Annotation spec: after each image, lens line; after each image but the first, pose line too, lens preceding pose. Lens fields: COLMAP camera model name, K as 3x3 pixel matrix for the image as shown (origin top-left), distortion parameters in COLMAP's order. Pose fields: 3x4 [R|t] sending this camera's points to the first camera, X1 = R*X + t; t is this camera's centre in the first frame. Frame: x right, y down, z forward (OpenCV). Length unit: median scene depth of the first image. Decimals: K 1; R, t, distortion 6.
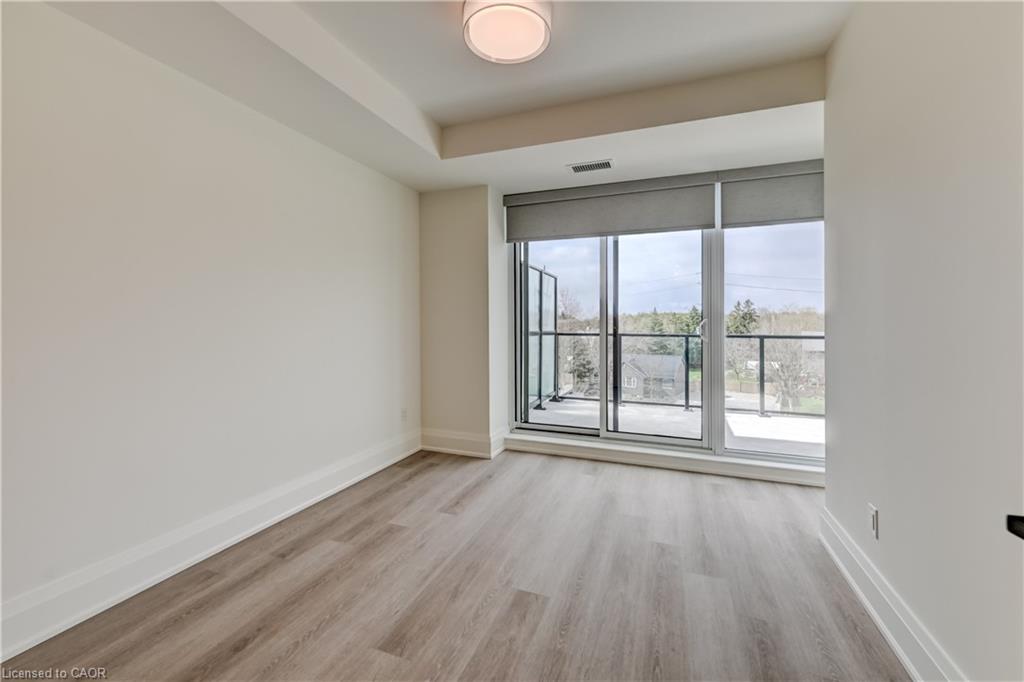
lens RADIAL K [[418.4, 0, 510.8], [0, 418.4, 330.1], [0, 0, 1]] dist [0.000543, 0.000082]
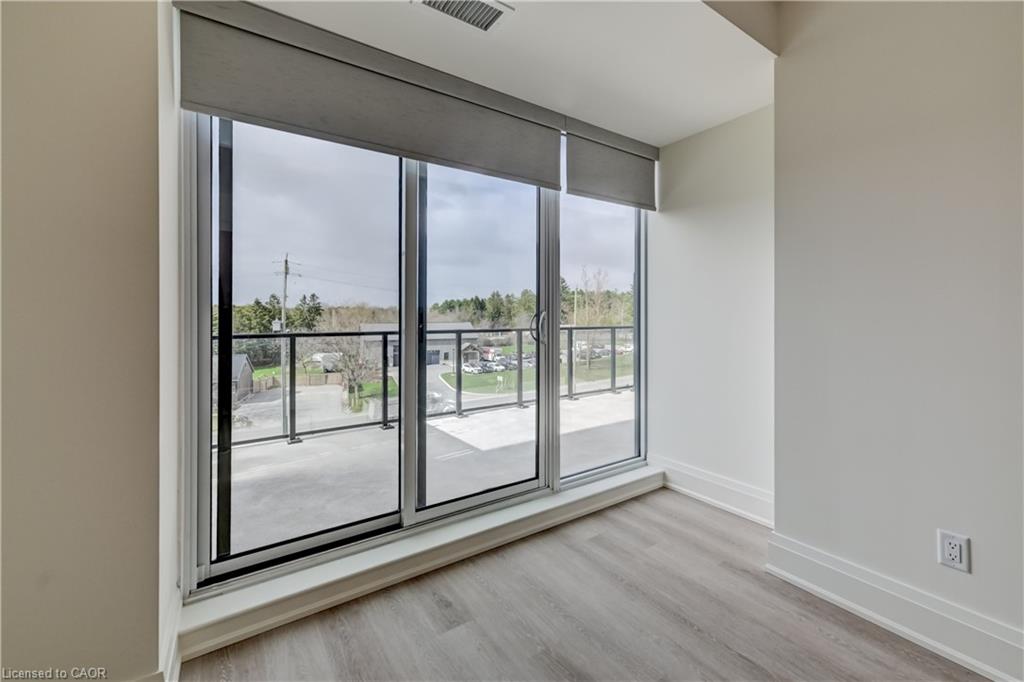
lens RADIAL K [[421.2, 0, 510.0], [0, 421.2, 312.3], [0, 0, 1]] dist [0.012705, 0.000005]
pose [[0.572281, 0.003269, 0.820051, -0.321358], [0.019189, 0.999665, -0.017376, -0.022637], [-0.819833, 0.025680, 0.572027, 1.129921]]
